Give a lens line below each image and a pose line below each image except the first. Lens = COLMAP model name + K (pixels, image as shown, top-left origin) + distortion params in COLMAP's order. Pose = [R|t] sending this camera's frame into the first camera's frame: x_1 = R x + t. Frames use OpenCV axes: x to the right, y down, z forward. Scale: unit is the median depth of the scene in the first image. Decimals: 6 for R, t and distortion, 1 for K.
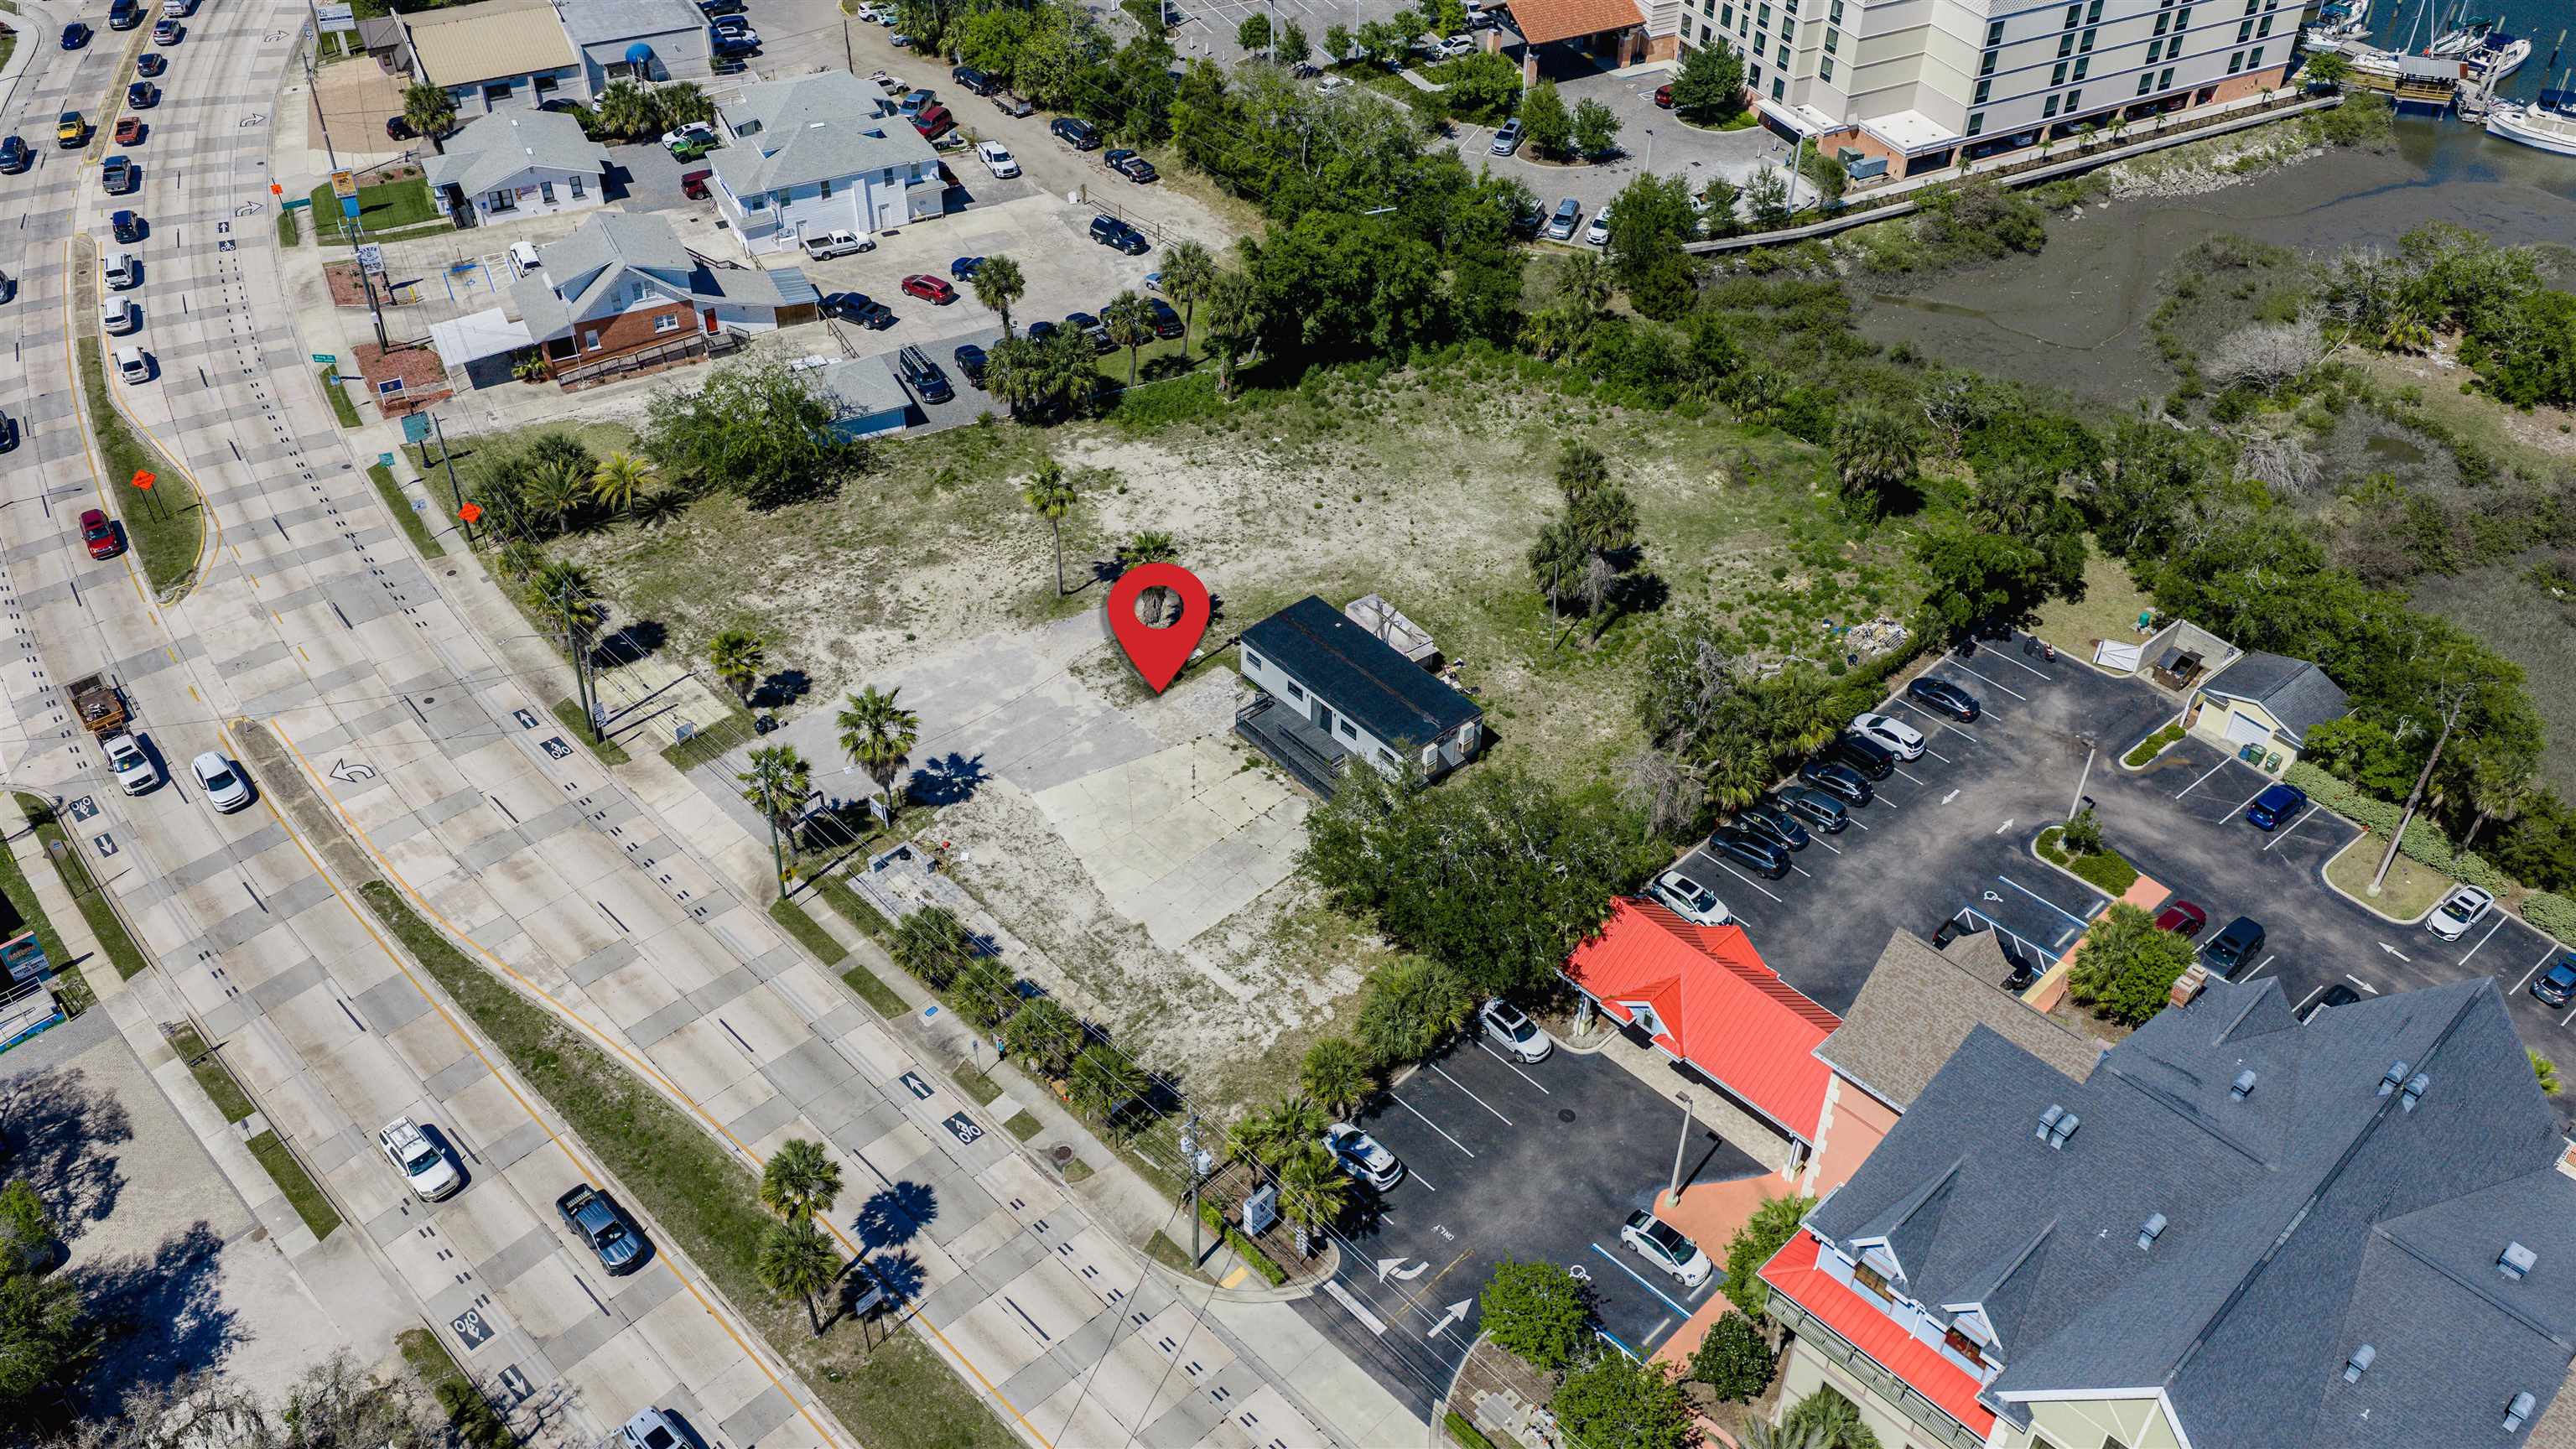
lens RADIAL K [[2129.6, 0, 1291.5], [0, 2129.6, 717.2], [0, 0, 1]] dist [0.034014, -0.073483]
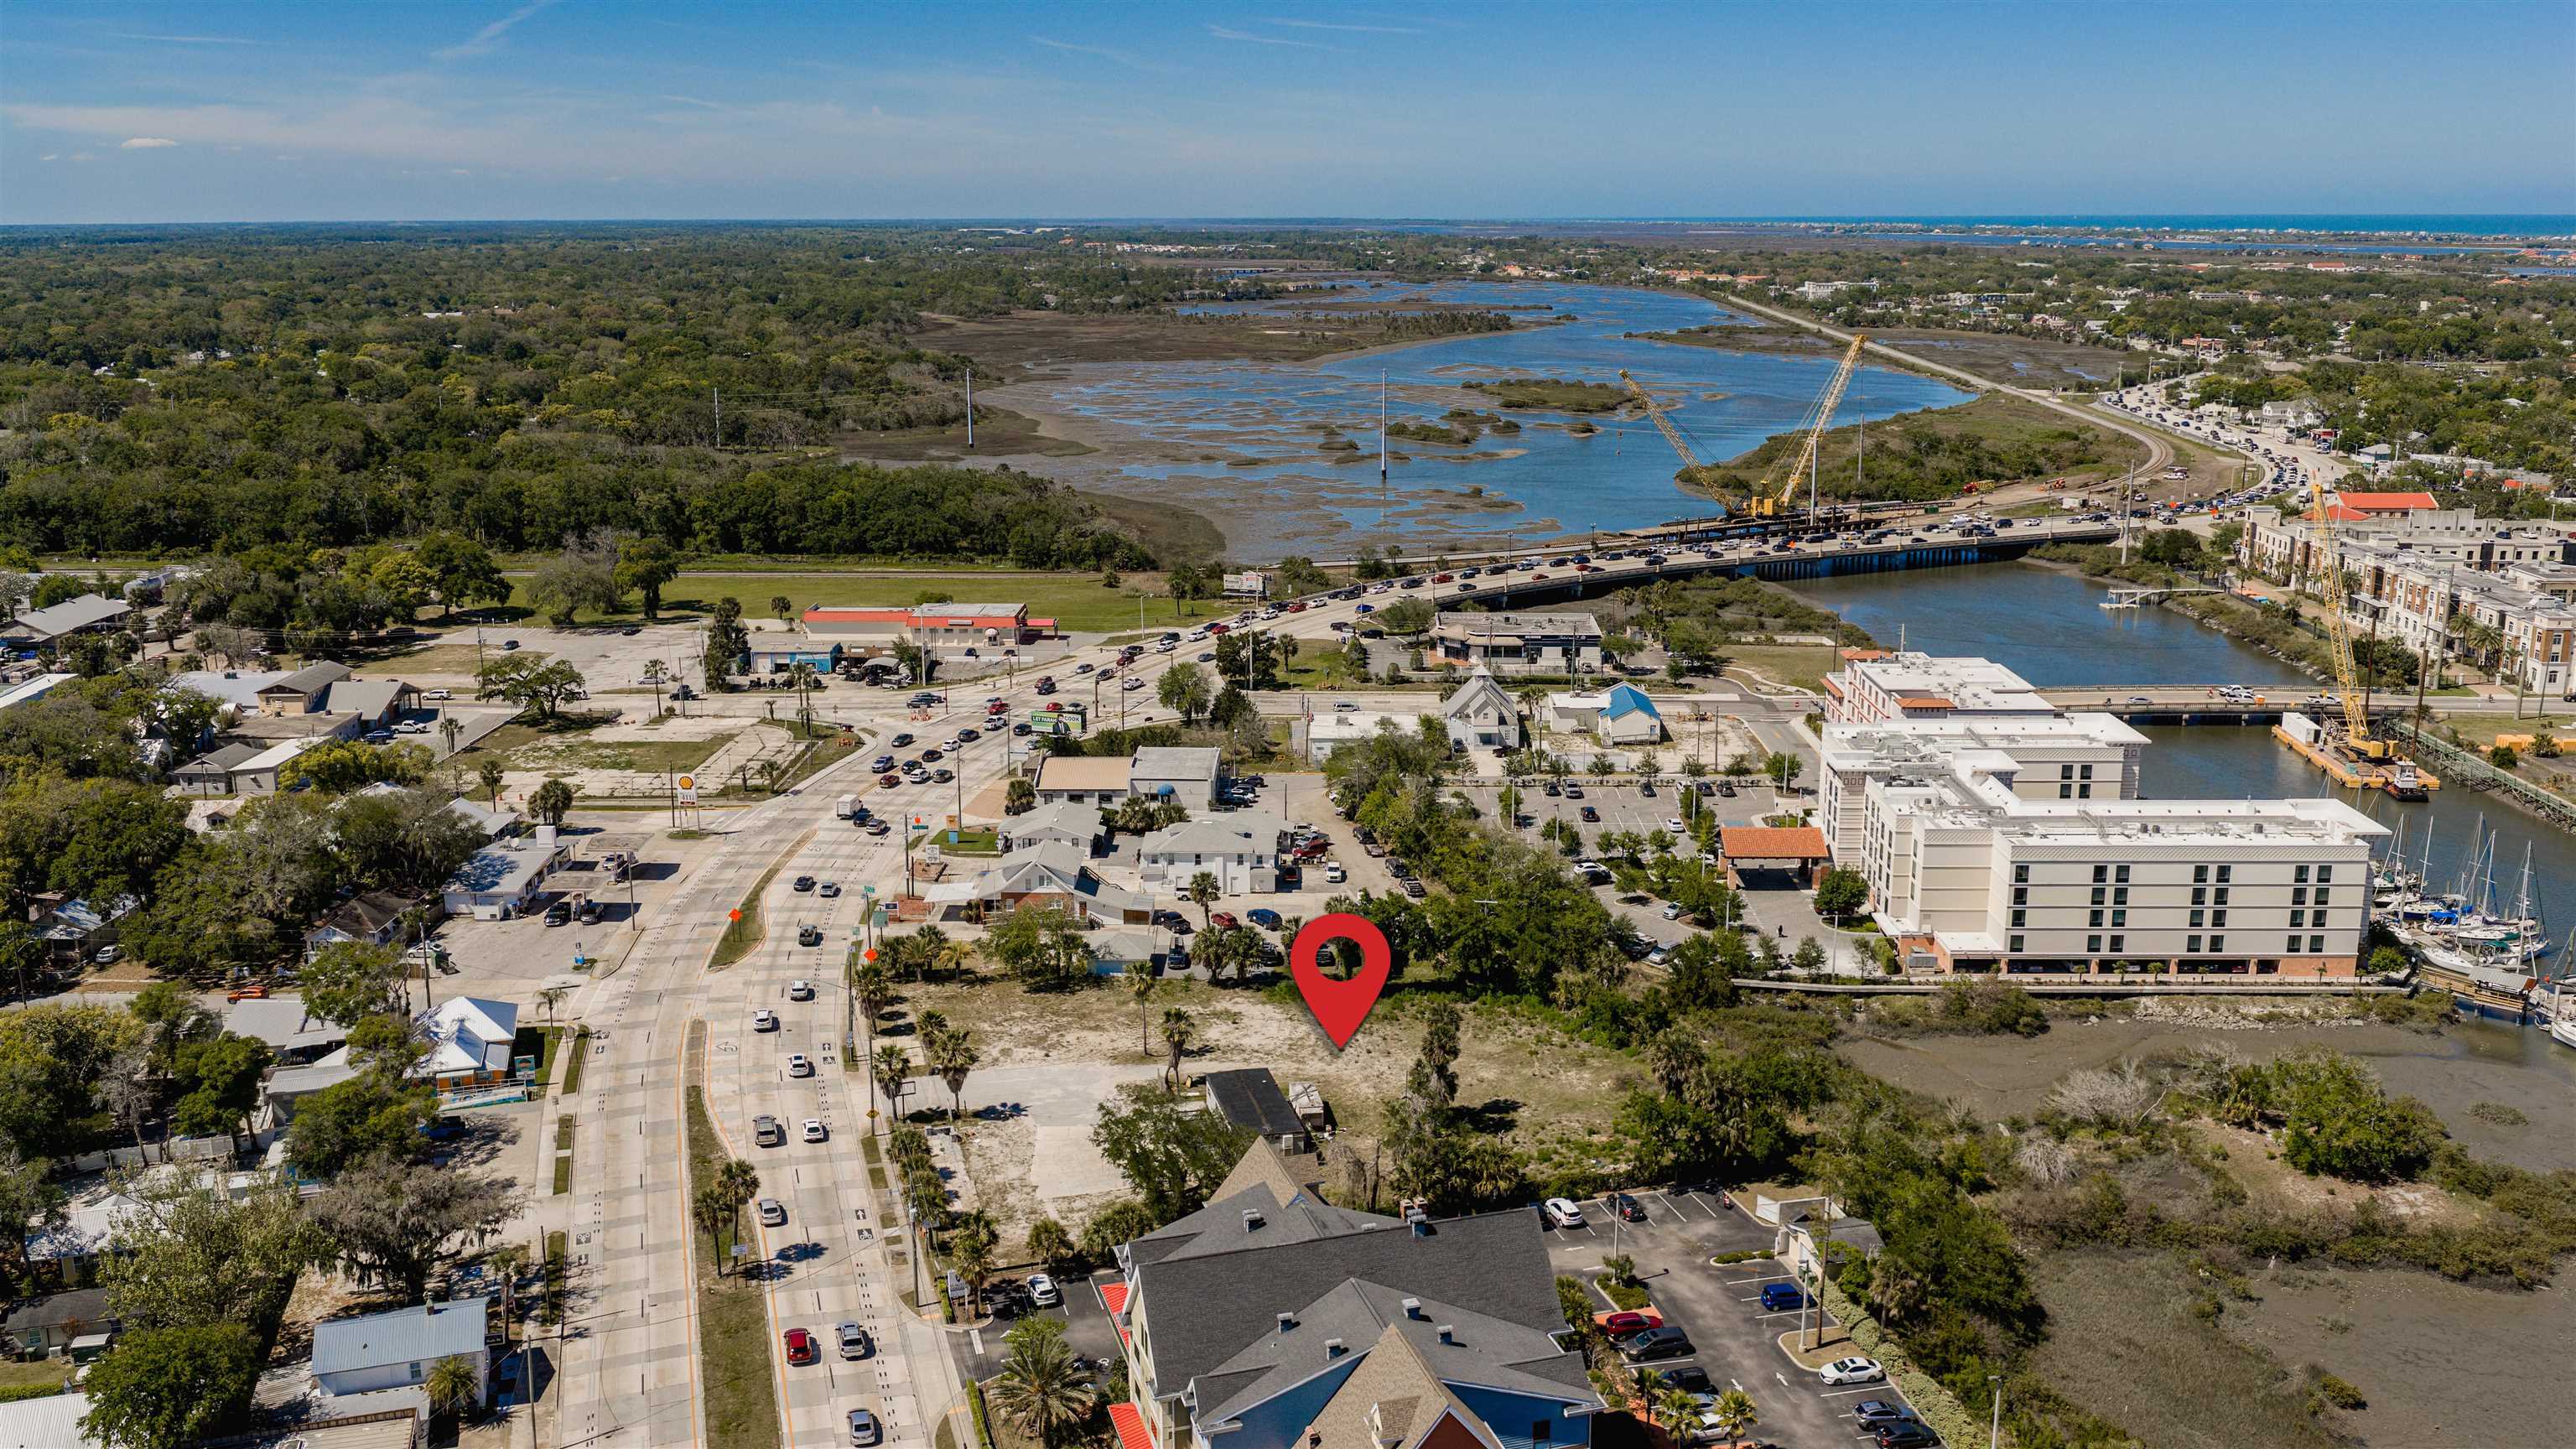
lens RADIAL K [[2129.6, 0, 1291.5], [0, 2129.6, 717.2], [0, 0, 1]] dist [0.034014, -0.073483]
pose [[0.885347, 0.096240, -0.454861, 0.547089], [-0.288183, 0.881327, -0.374451, 0.227000], [0.364844, 0.462603, 0.808014, -0.282260]]
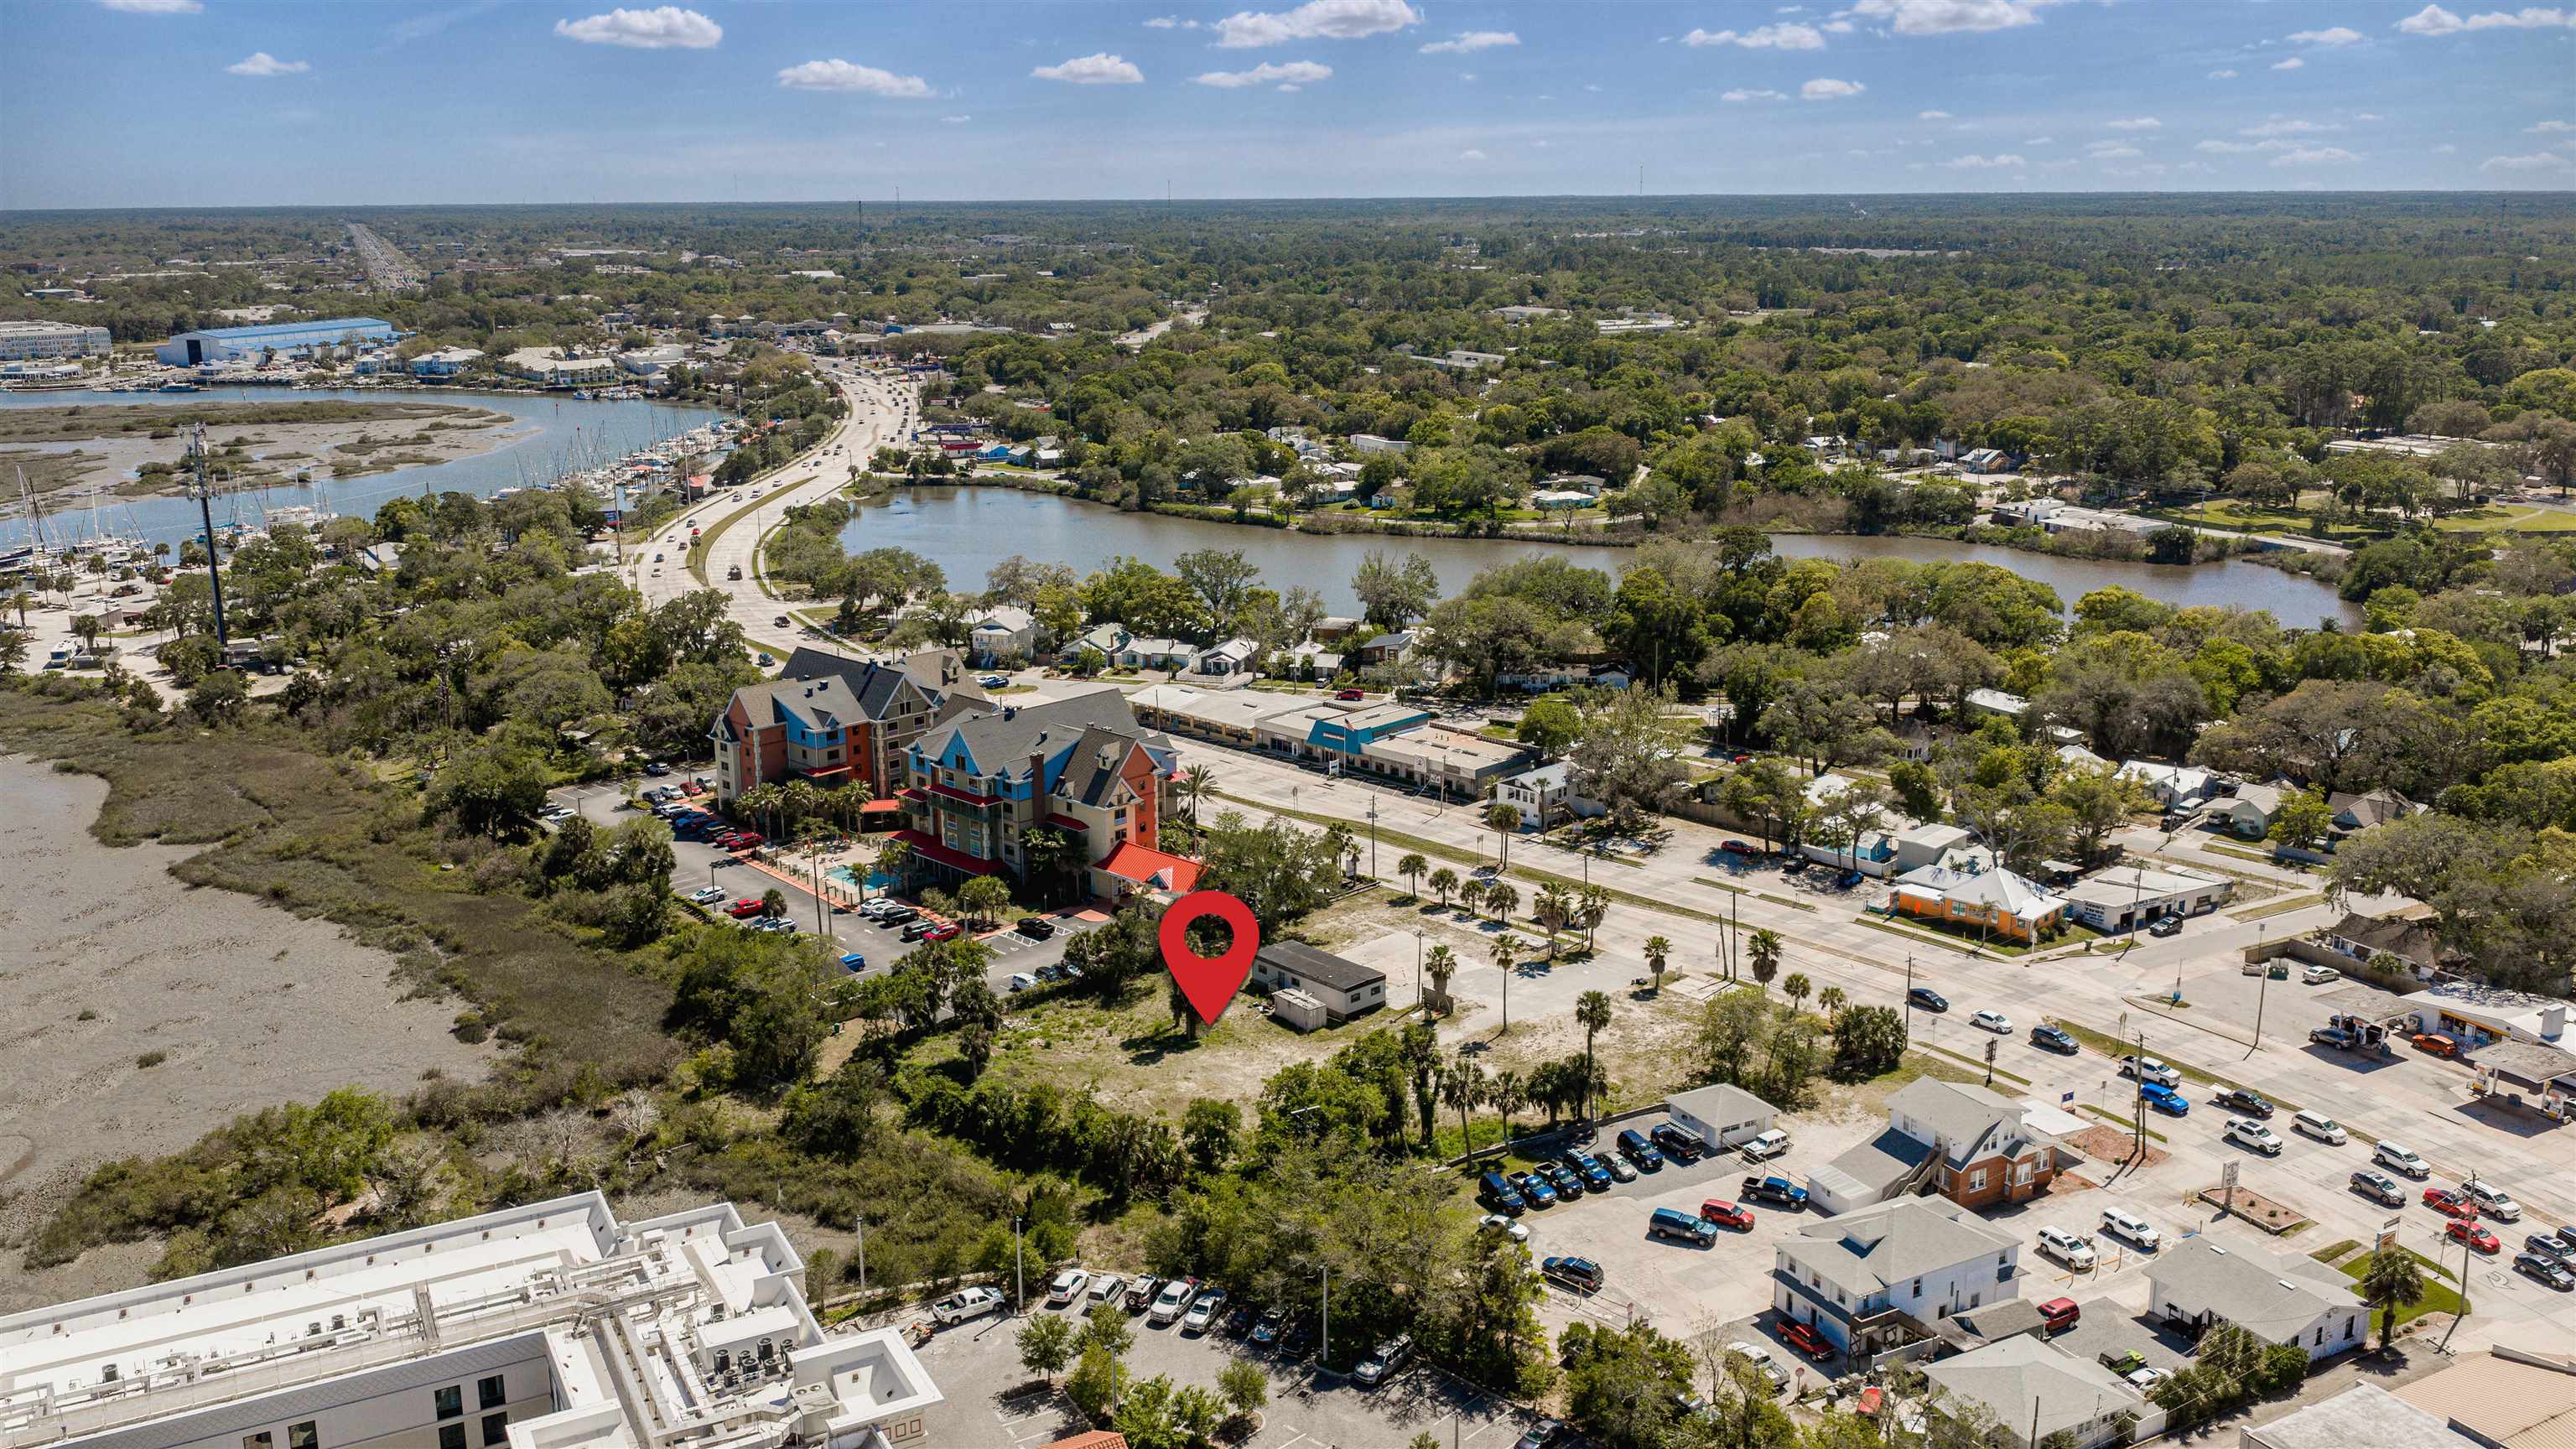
lens RADIAL K [[2129.6, 0, 1291.5], [0, 2129.6, 717.2], [0, 0, 1]] dist [0.034014, -0.073483]
pose [[-0.999747, 0.005069, -0.021917, 0.069188], [-0.014612, 0.594417, 0.804024, -1.189510], [0.017103, 0.804141, -0.594192, 1.413537]]
